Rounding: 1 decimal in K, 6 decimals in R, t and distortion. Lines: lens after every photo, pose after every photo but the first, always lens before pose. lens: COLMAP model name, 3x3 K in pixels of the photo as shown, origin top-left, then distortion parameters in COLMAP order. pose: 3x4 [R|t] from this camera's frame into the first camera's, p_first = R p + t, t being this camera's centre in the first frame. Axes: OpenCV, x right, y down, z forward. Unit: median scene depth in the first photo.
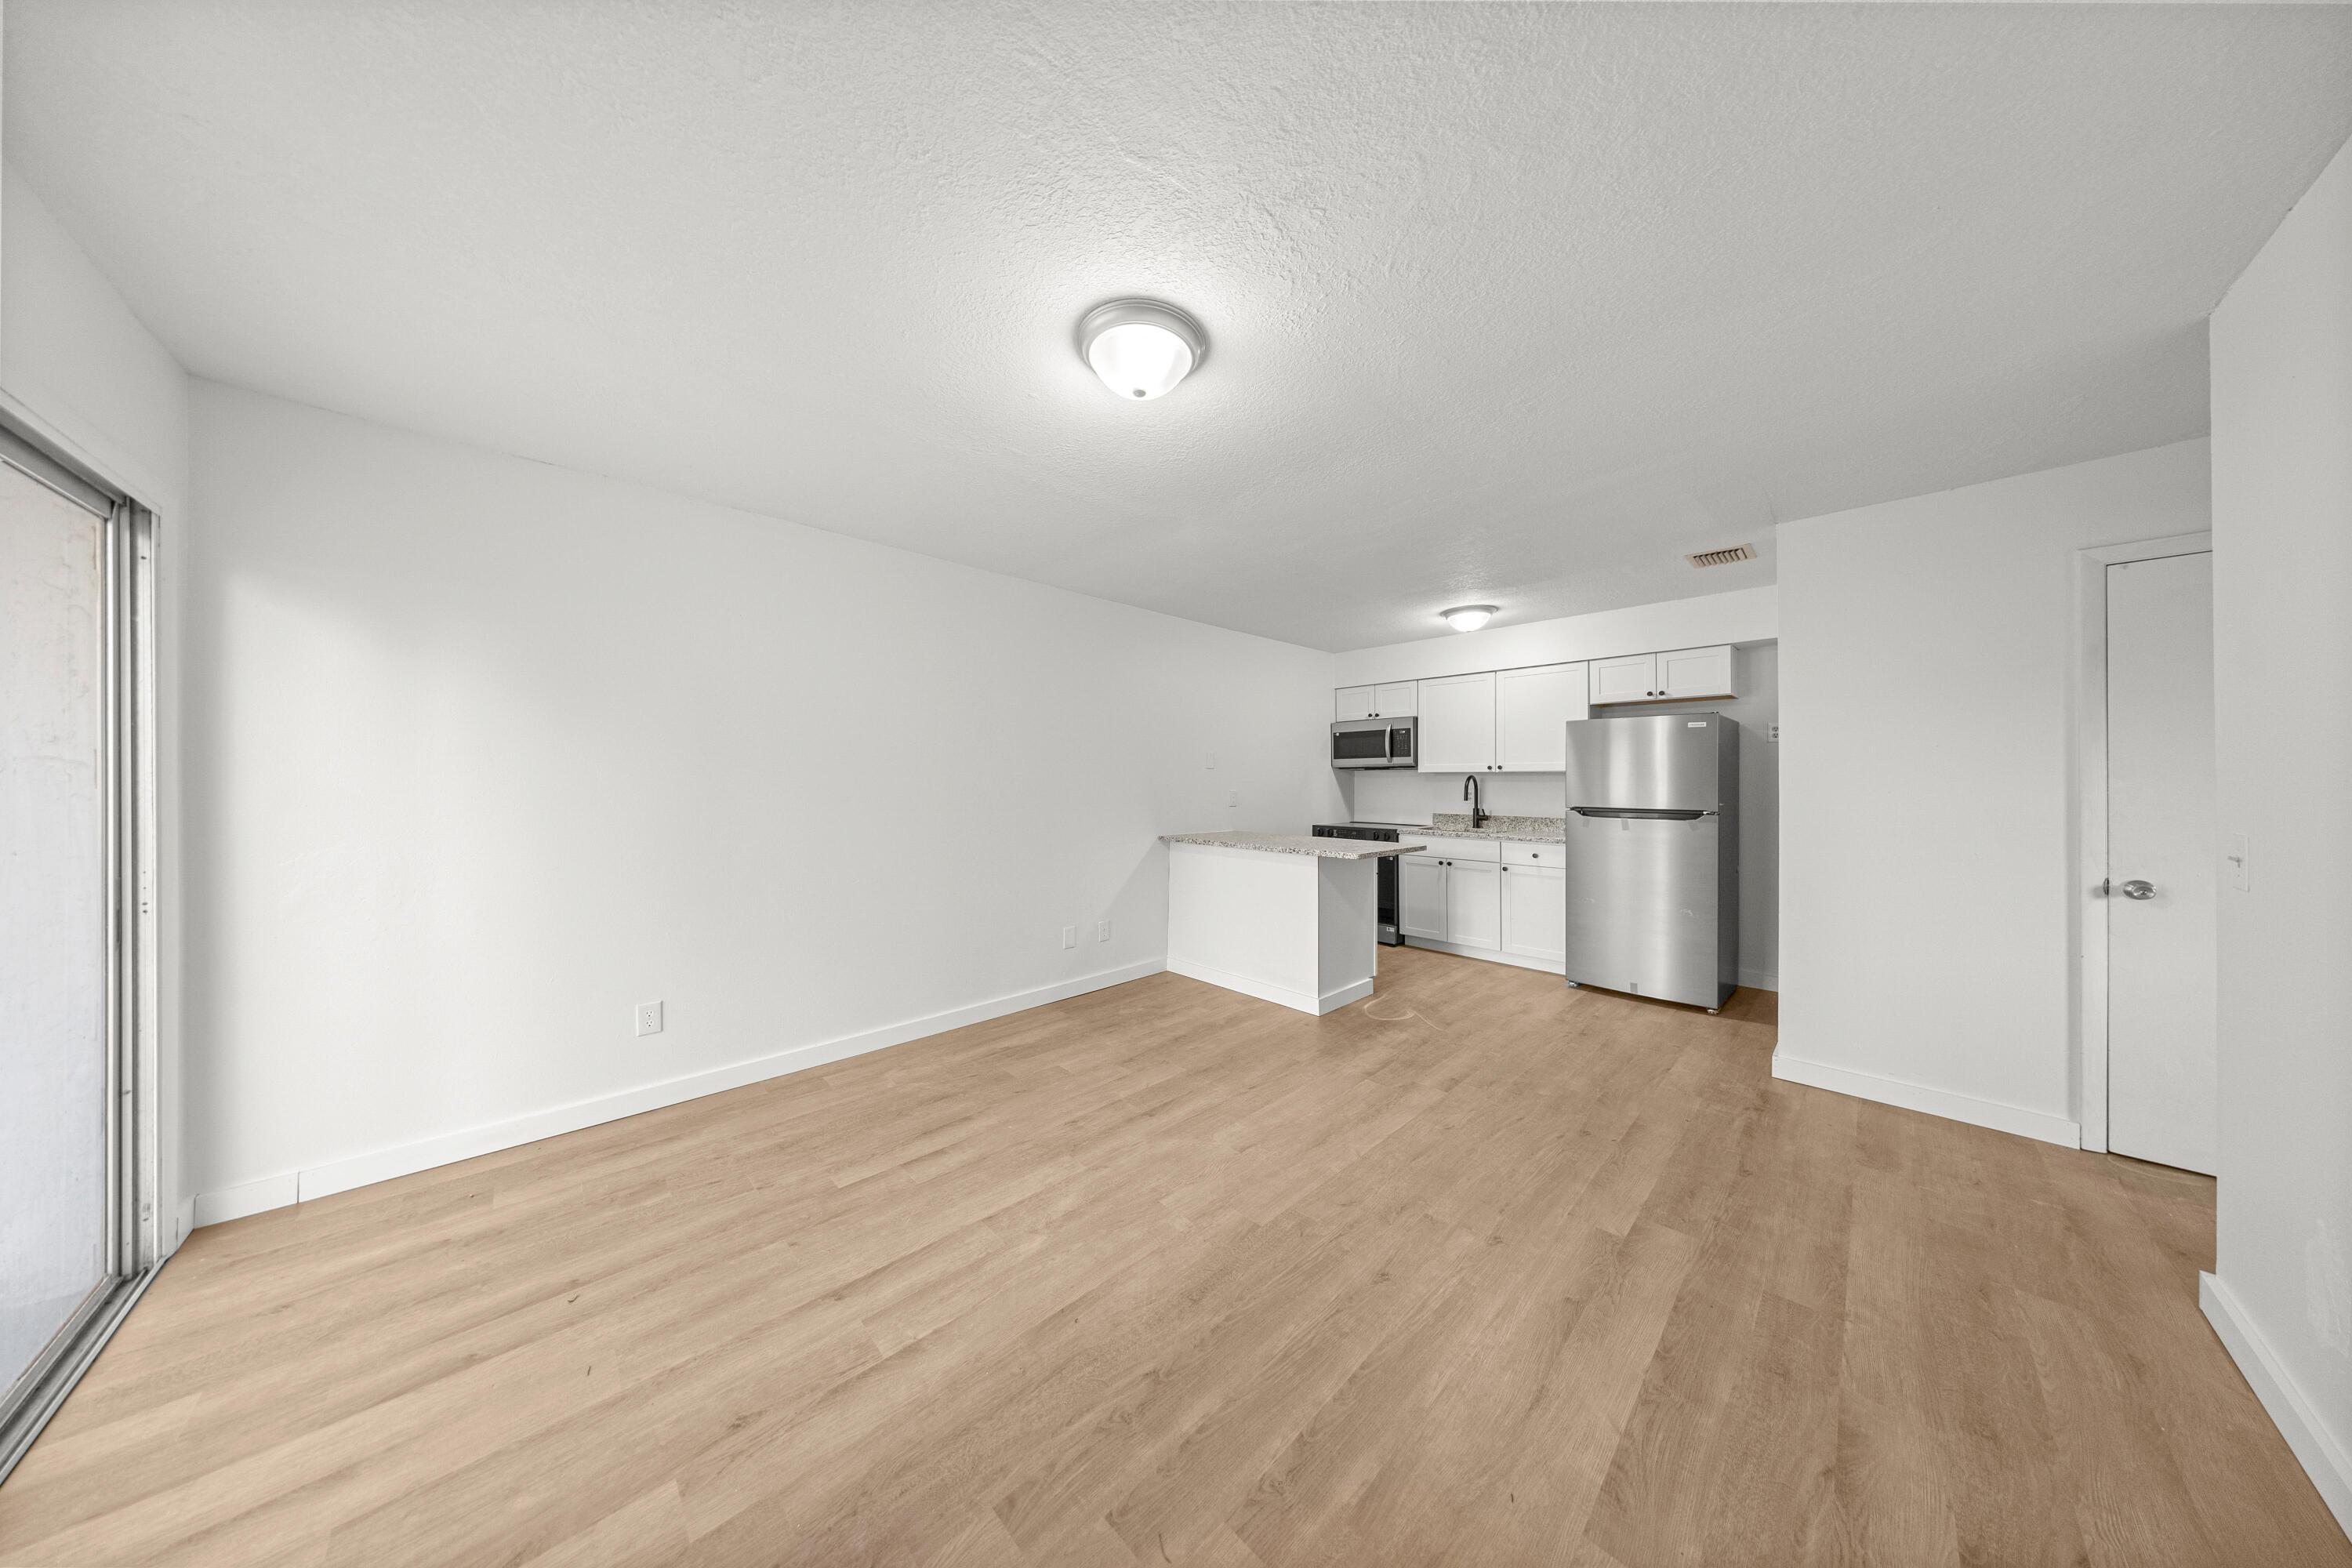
lens RADIAL K [[693.2, 0, 1178.1], [0, 693.2, 781.9], [0, 0, 1]] dist [0.000236, -0.000038]
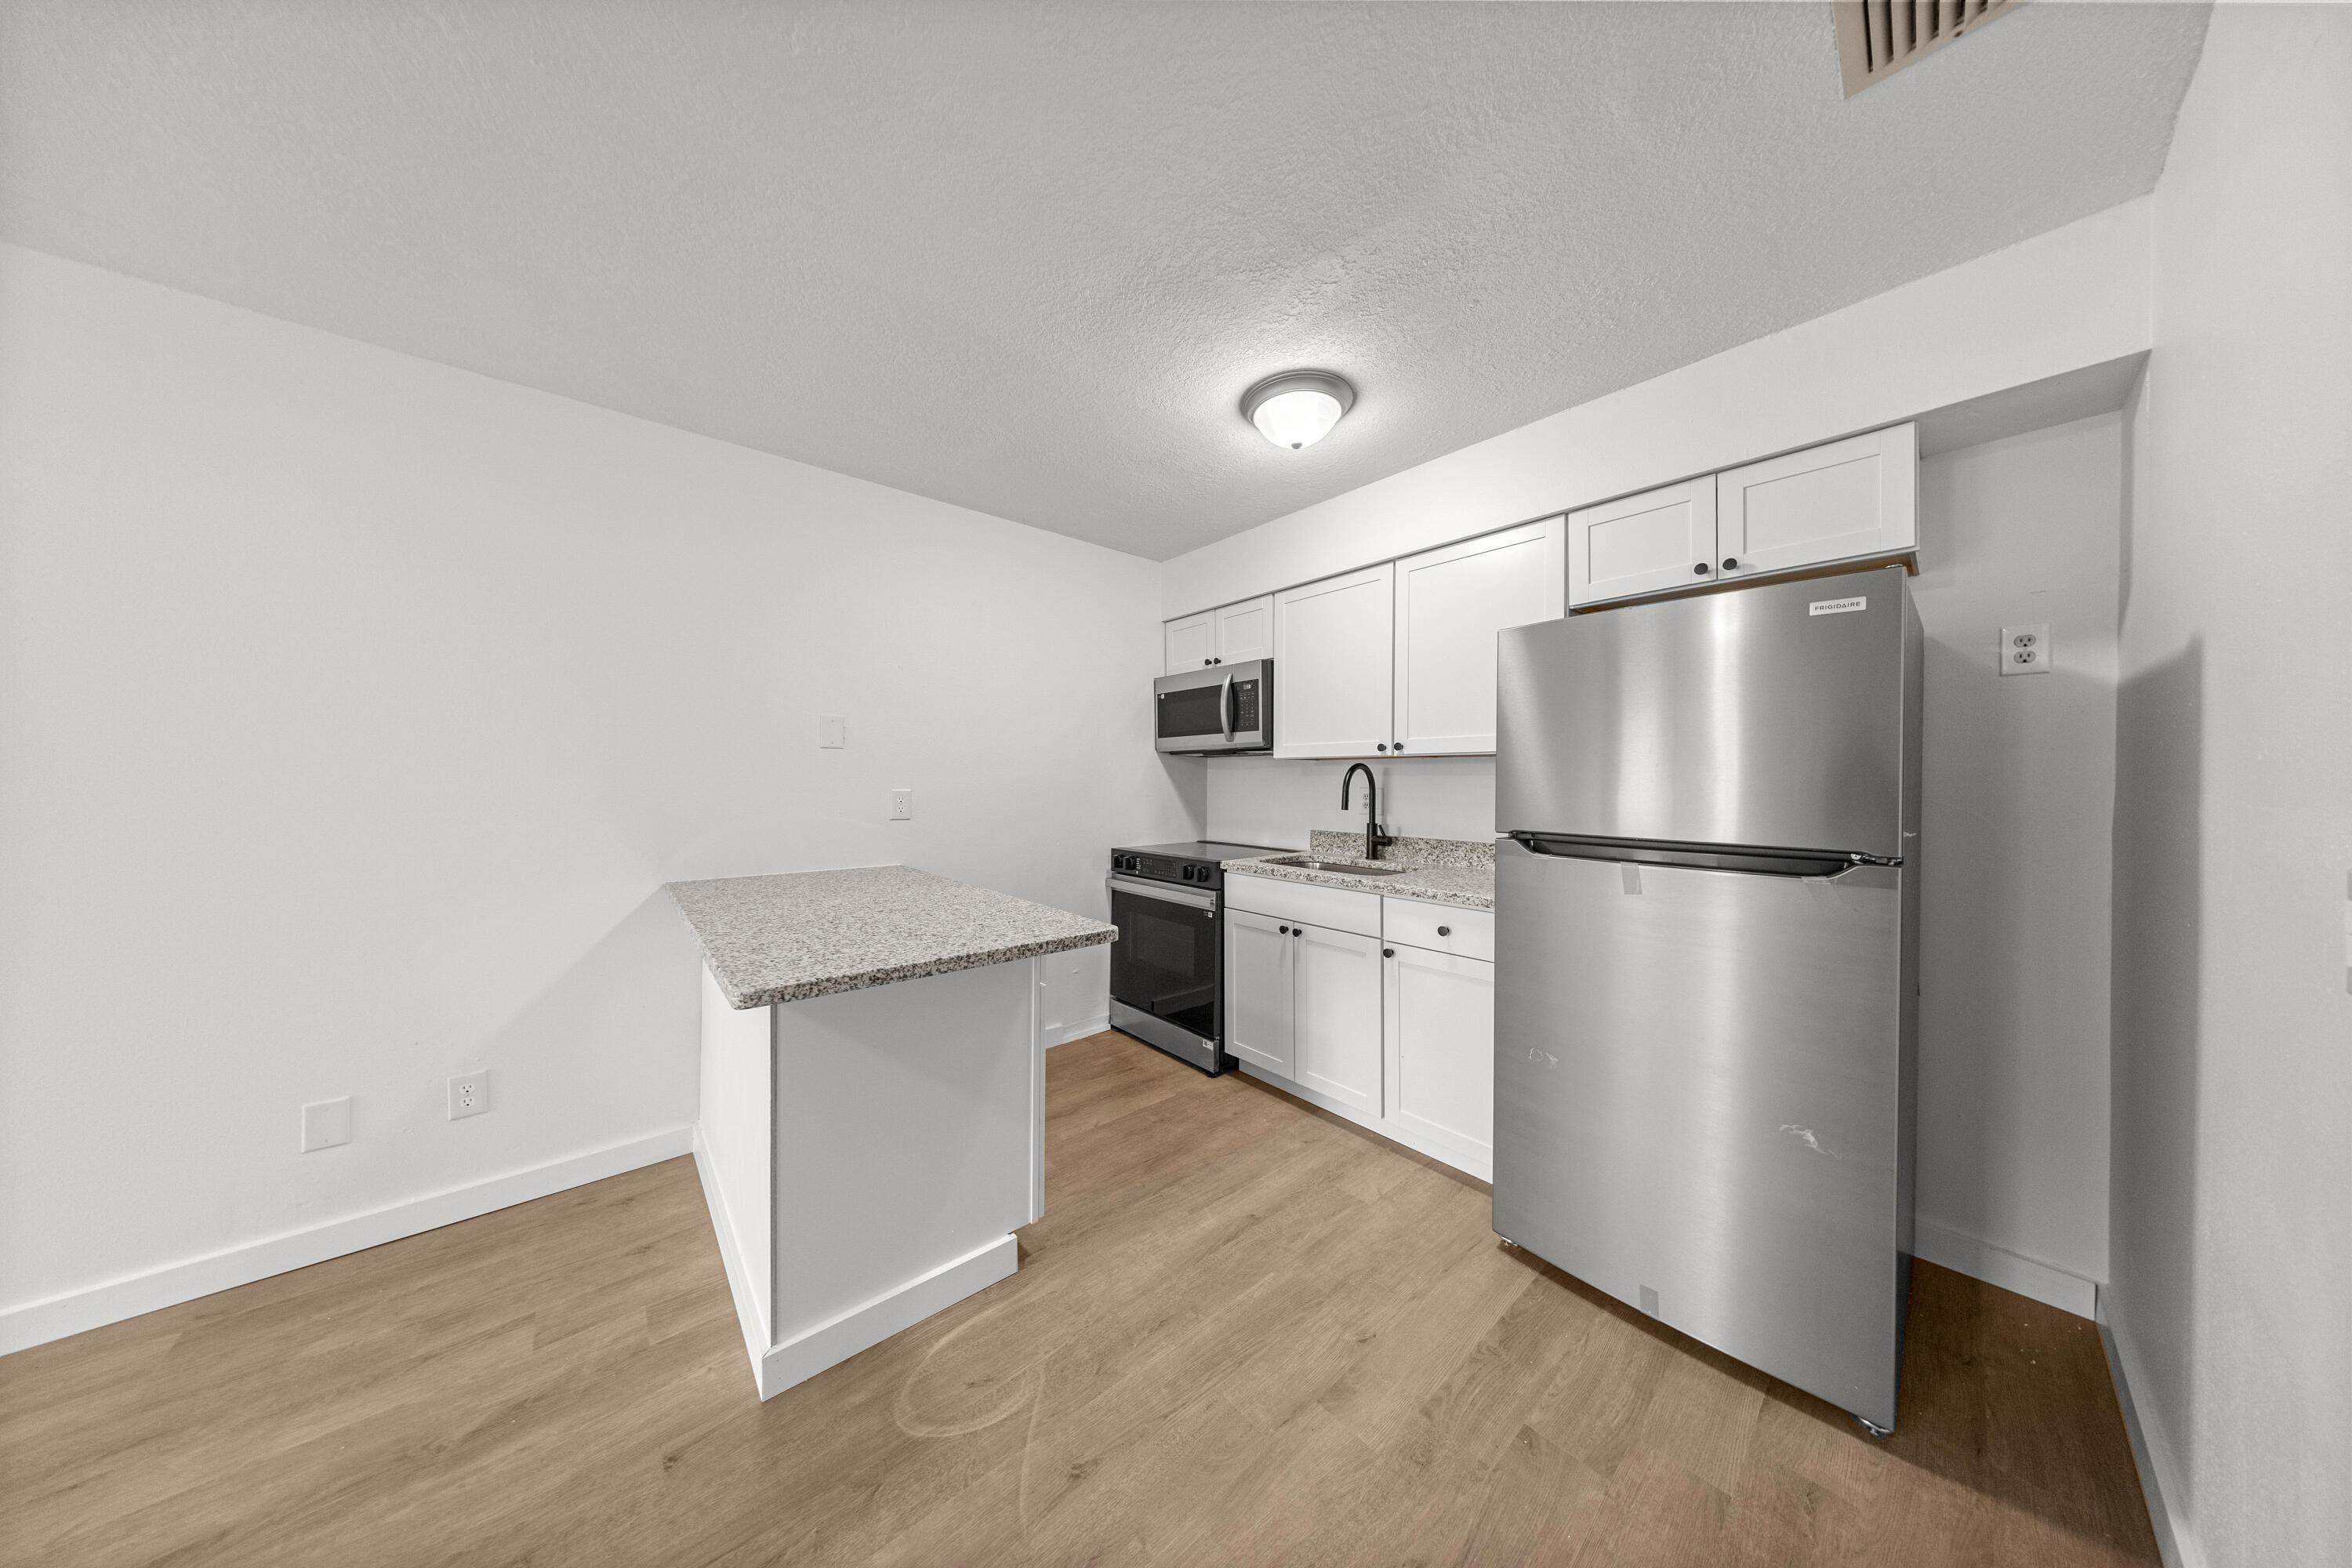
lens RADIAL K [[665.9, 0, 1205.2], [0, 665.9, 790.5], [0, 0, 1]] dist [0.000093, 0.001317]
pose [[0.999024, 0.002708, -0.044098, 0.439264], [-0.002134, 0.999913, 0.013050, 0.007215], [0.044129, -0.012944, 0.998942, 0.640546]]
